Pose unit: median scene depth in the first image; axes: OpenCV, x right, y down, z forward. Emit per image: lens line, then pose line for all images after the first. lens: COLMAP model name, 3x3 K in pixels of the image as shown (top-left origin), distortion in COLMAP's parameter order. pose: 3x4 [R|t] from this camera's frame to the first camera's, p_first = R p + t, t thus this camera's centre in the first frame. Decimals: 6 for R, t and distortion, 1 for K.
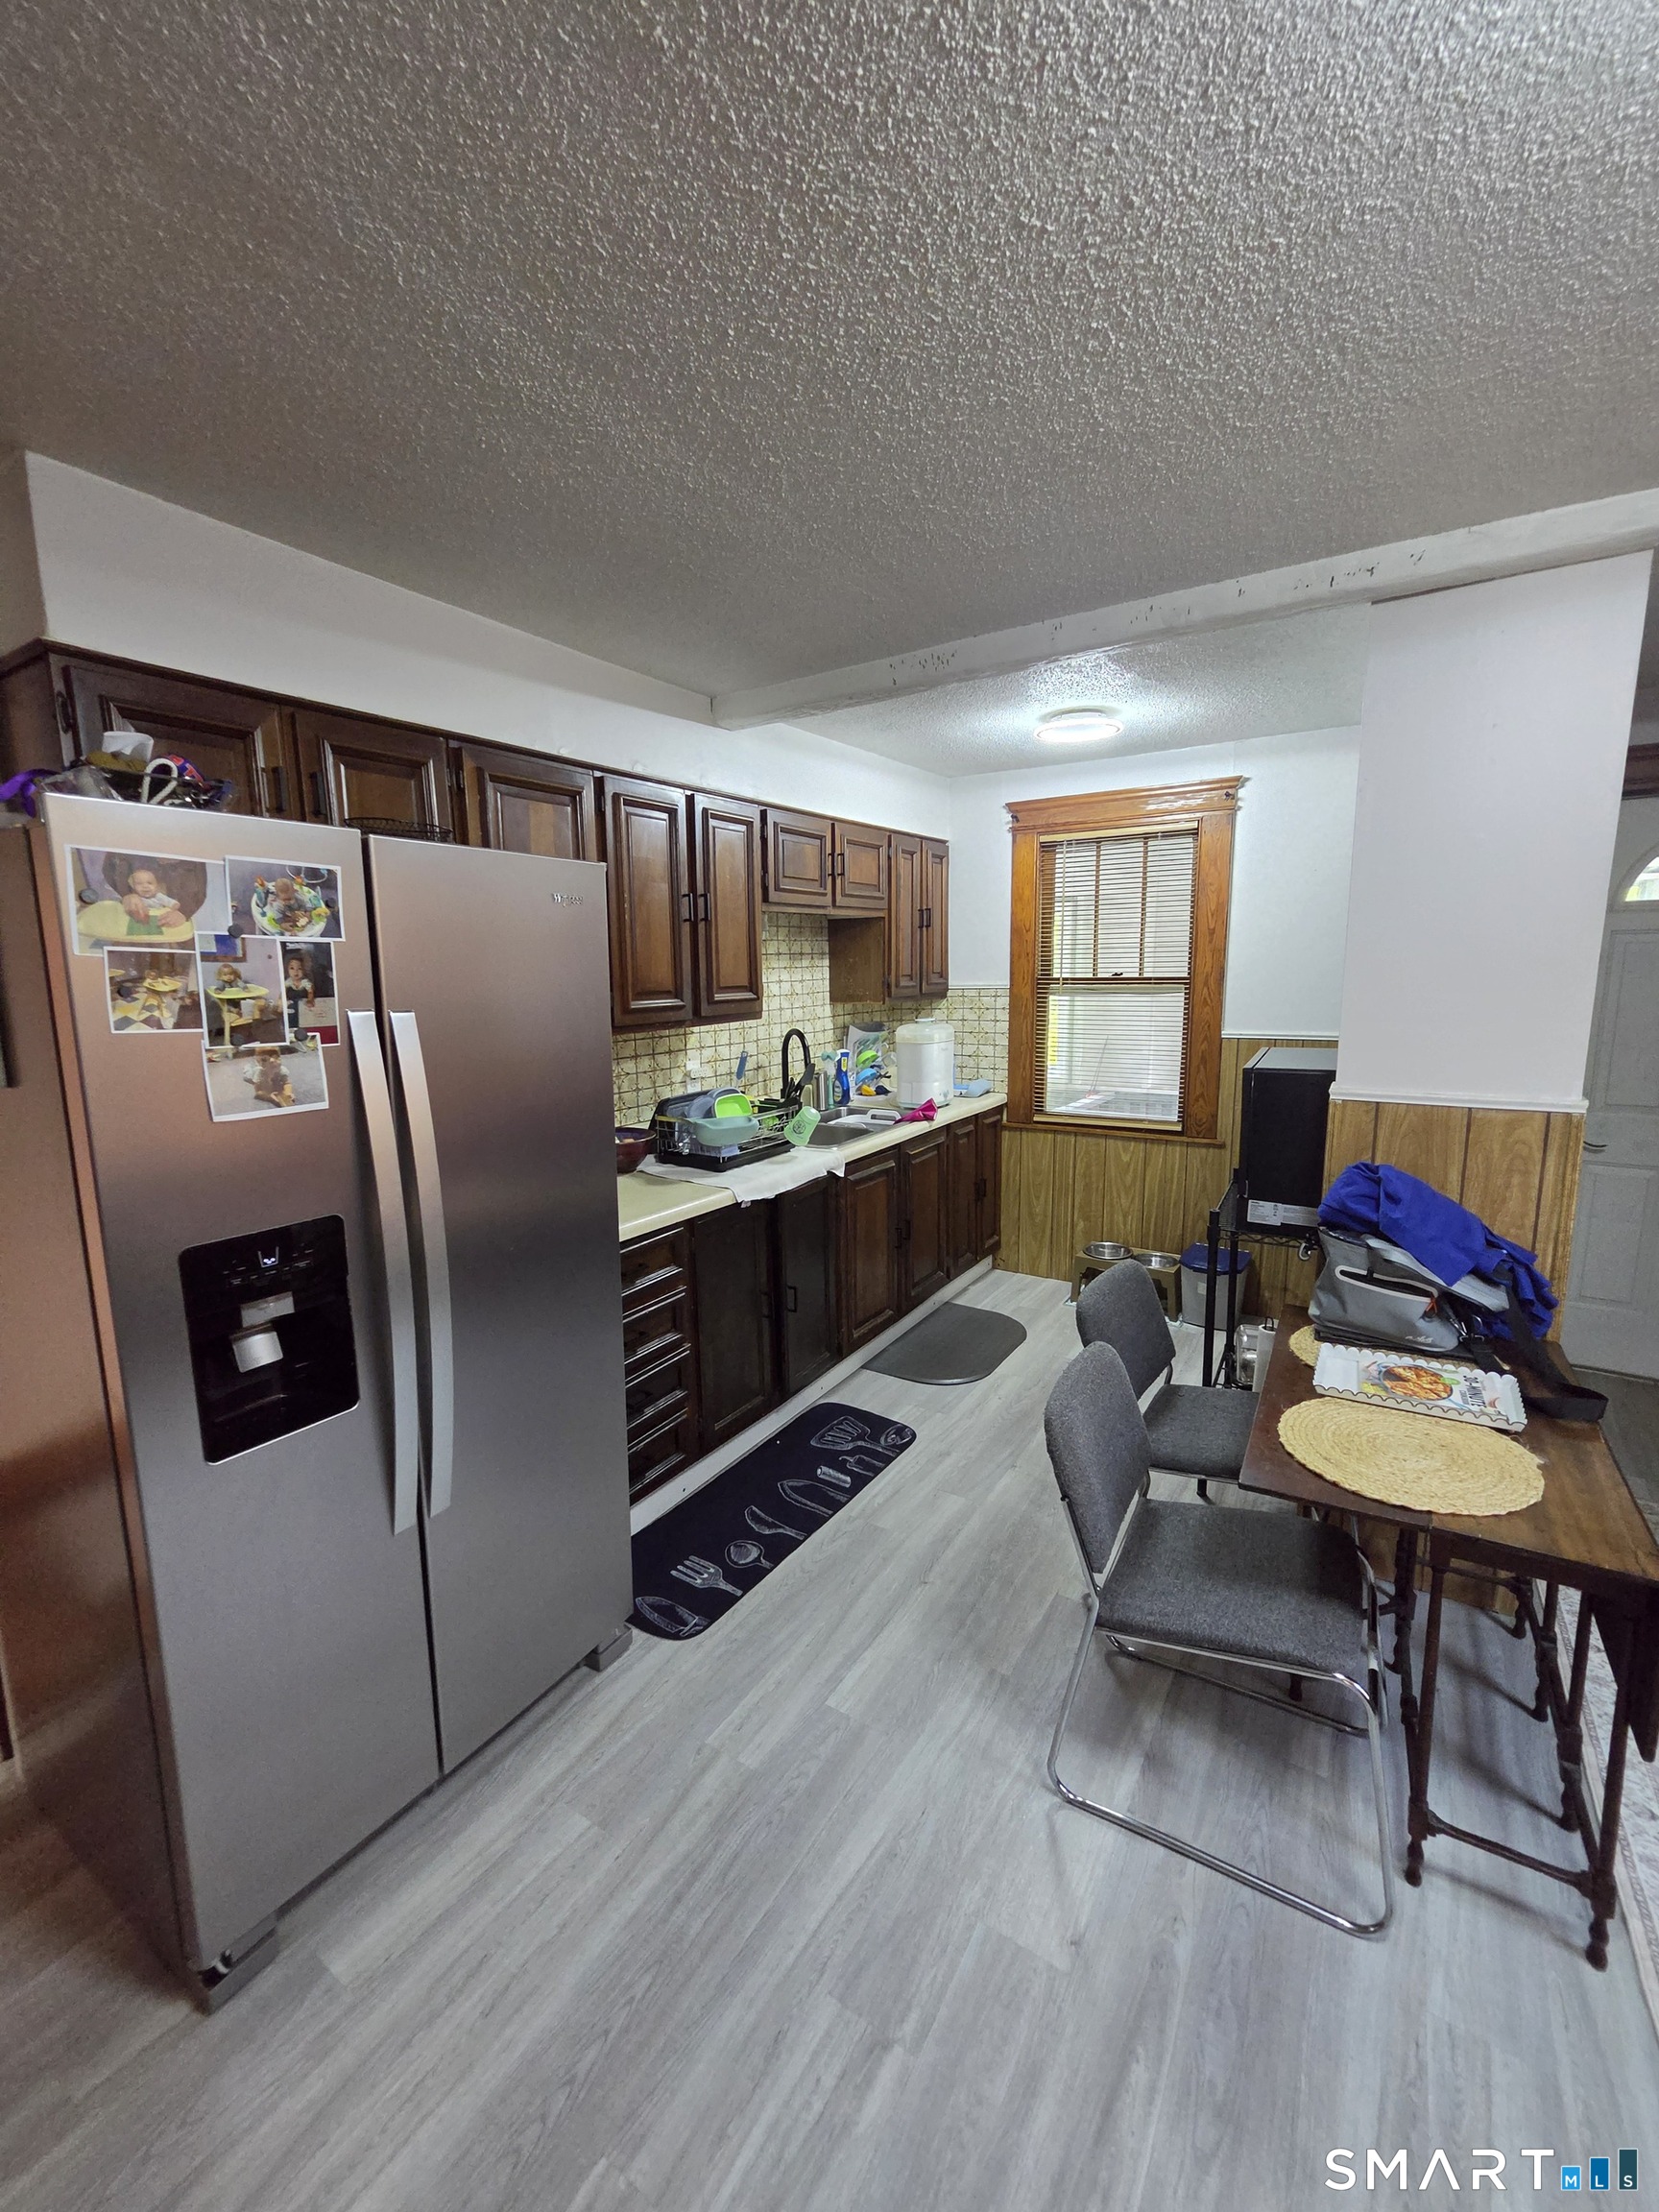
lens RADIAL K [[903.4, 0, 819.0], [0, 903.4, 1105.5], [0, 0, 1]] dist [0.001979, 0.000364]
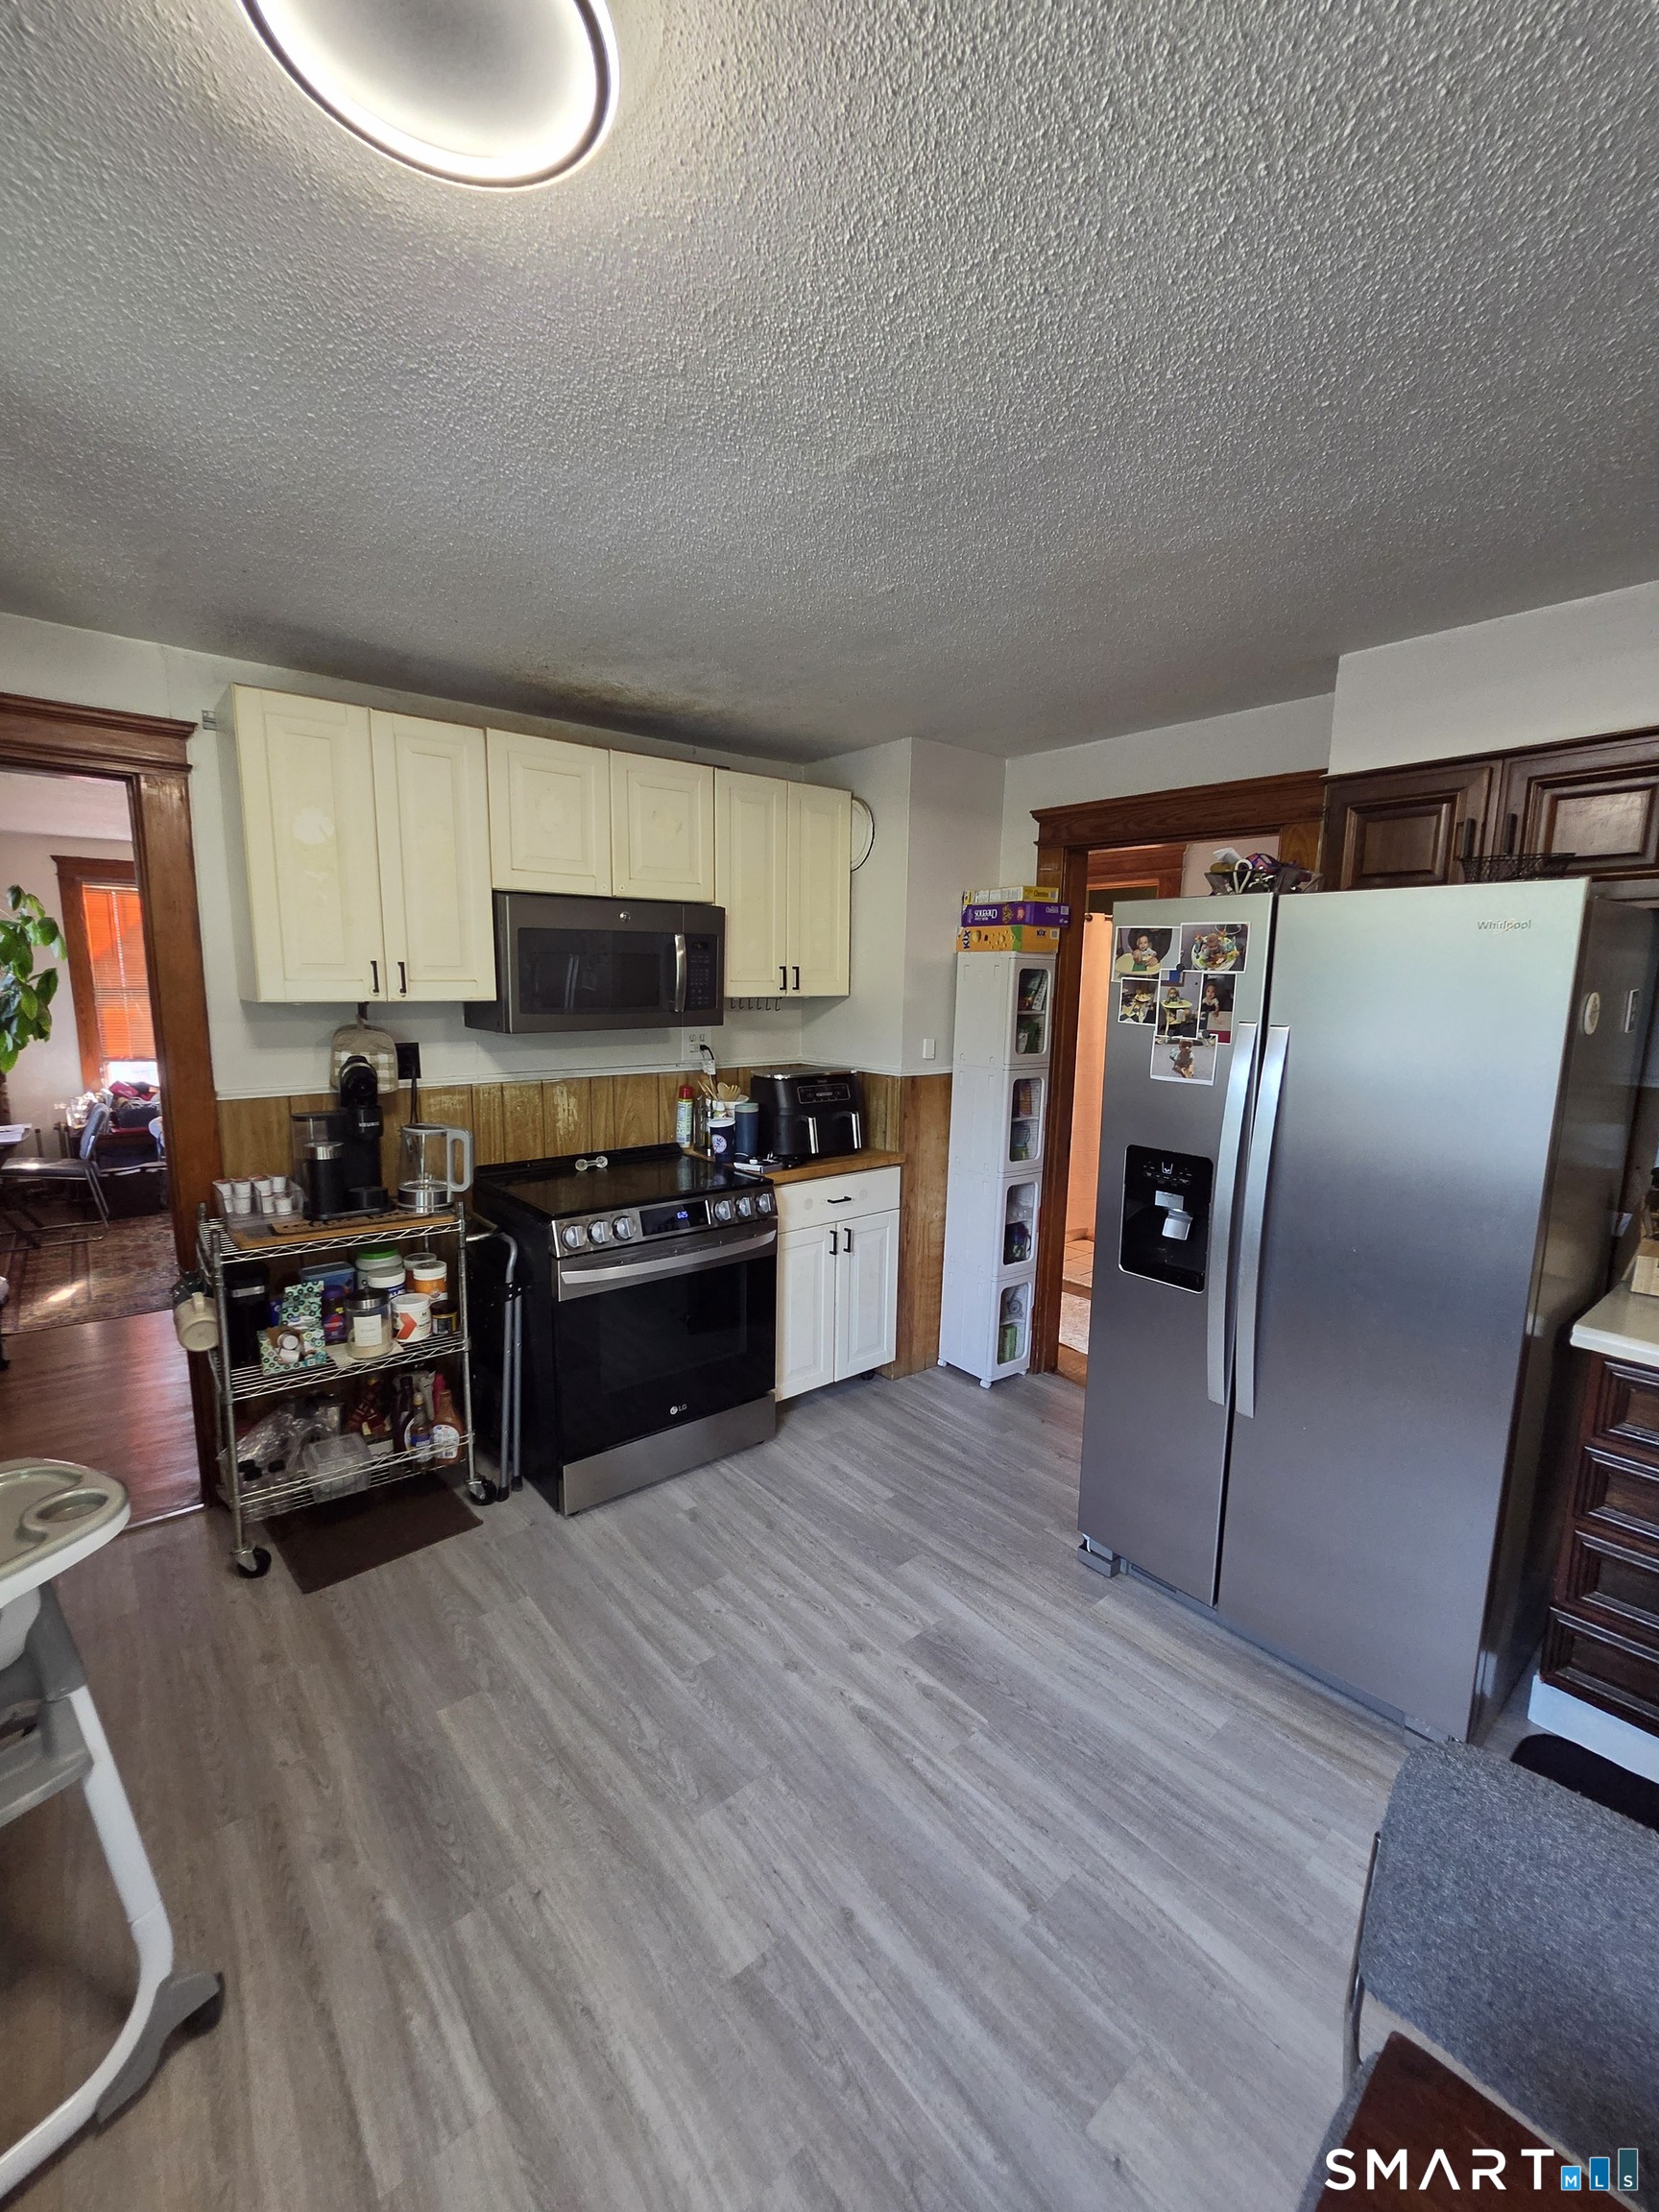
lens RADIAL K [[903.4, 0, 818.3], [0, 903.4, 1113.6], [0, 0, 1]] dist [0.001979, 0.000364]
pose [[-0.292282, 0.149171, -0.944626, 1.145659], [-0.156835, 0.966910, 0.201218, -0.162461], [0.943384, 0.206963, -0.259215, 0.850837]]
